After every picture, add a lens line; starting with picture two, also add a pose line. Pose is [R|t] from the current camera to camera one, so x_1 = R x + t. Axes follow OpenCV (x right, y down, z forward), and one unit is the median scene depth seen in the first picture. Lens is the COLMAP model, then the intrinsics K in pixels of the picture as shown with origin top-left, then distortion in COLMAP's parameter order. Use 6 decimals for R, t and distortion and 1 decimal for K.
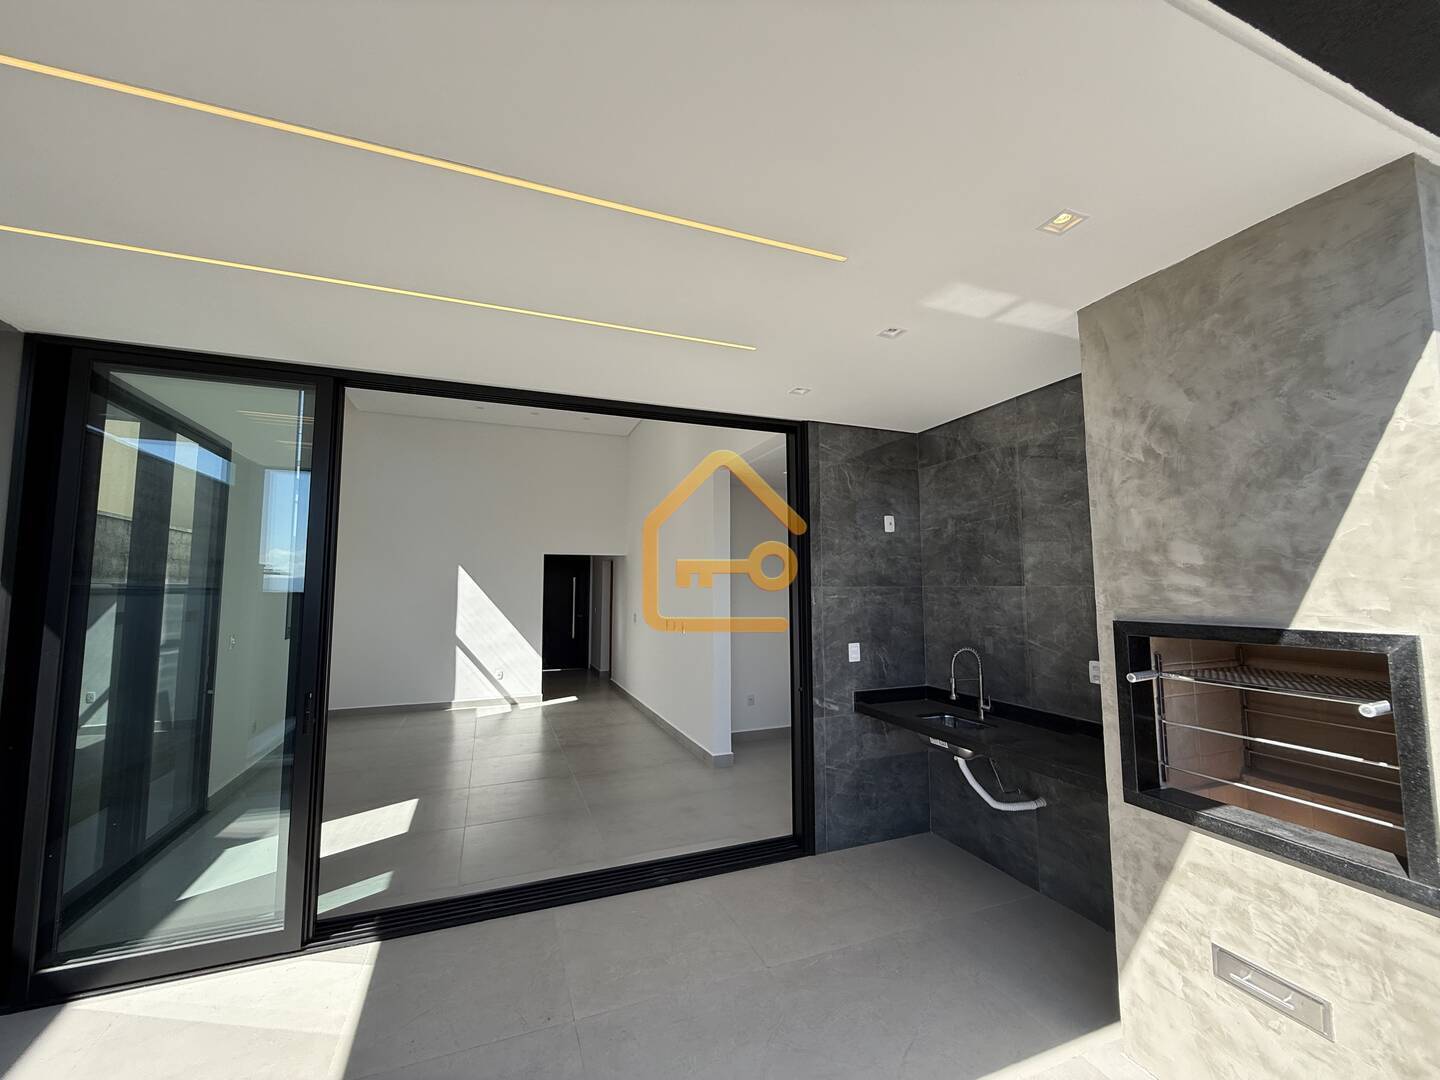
lens RADIAL K [[571.2, 0, 720.0], [0, 571.2, 540.0], [0, 0, 1]] dist [0.000882, -0.000644]
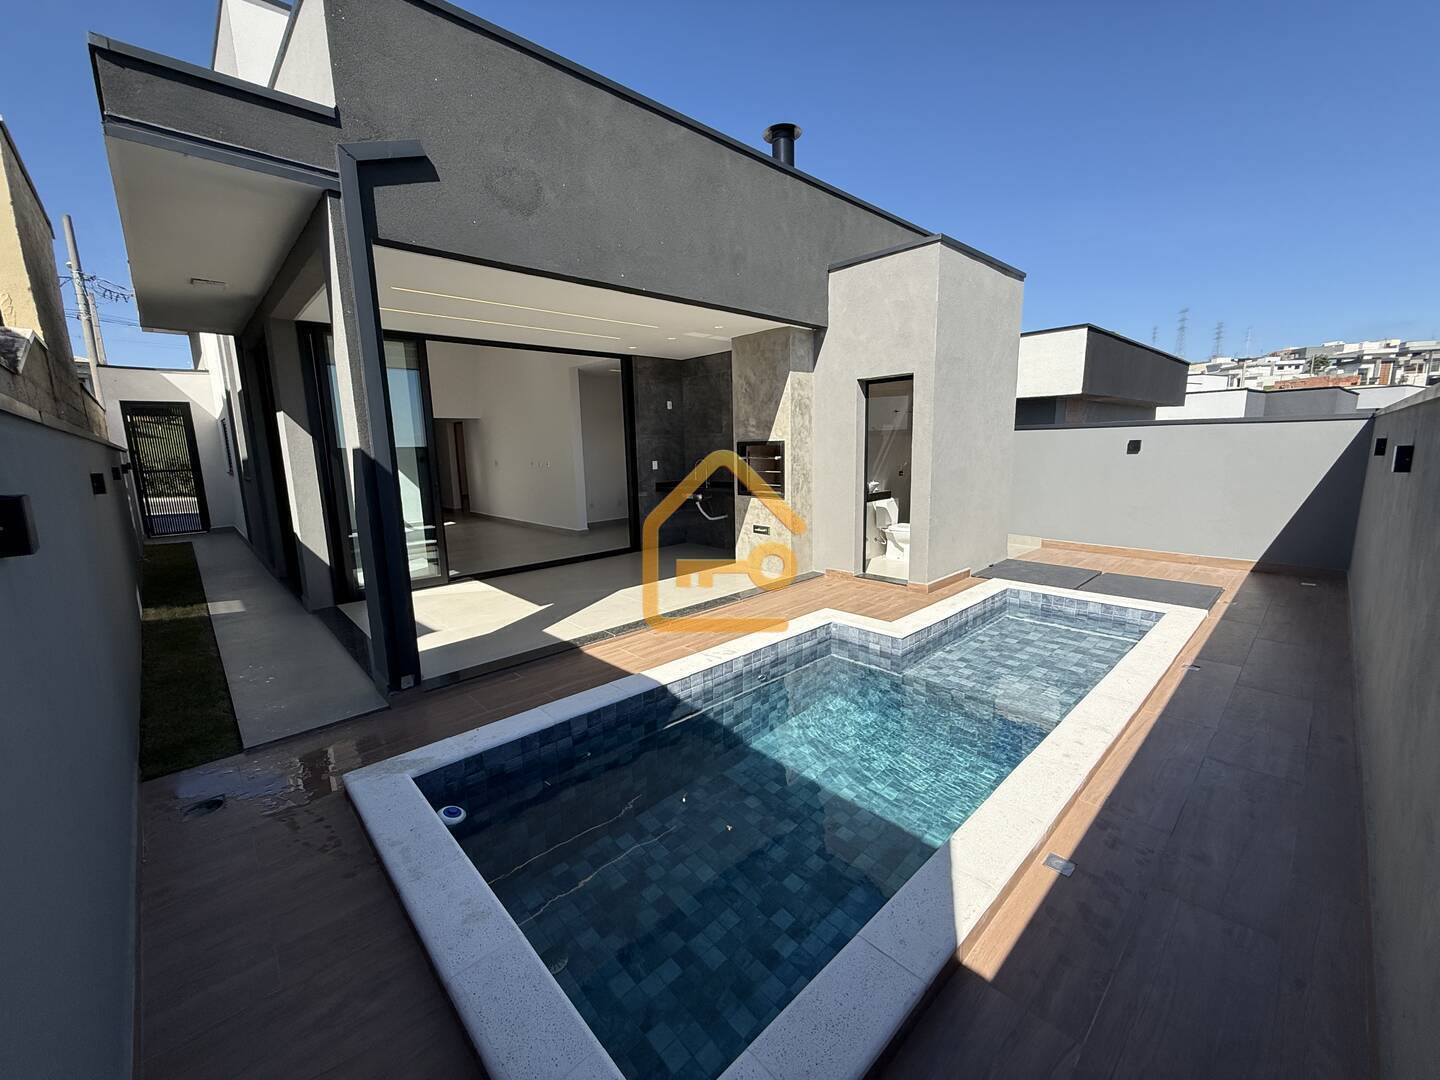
lens RADIAL K [[571.2, 0, 720.0], [0, 571.2, 540.0], [0, 0, 1]] dist [0.000882, -0.000644]
pose [[0.925854, -0.078985, 0.369533, -0.550606], [-0.012739, 0.970831, 0.239425, -0.080766], [-0.377665, -0.226380, 0.897842, -1.699058]]
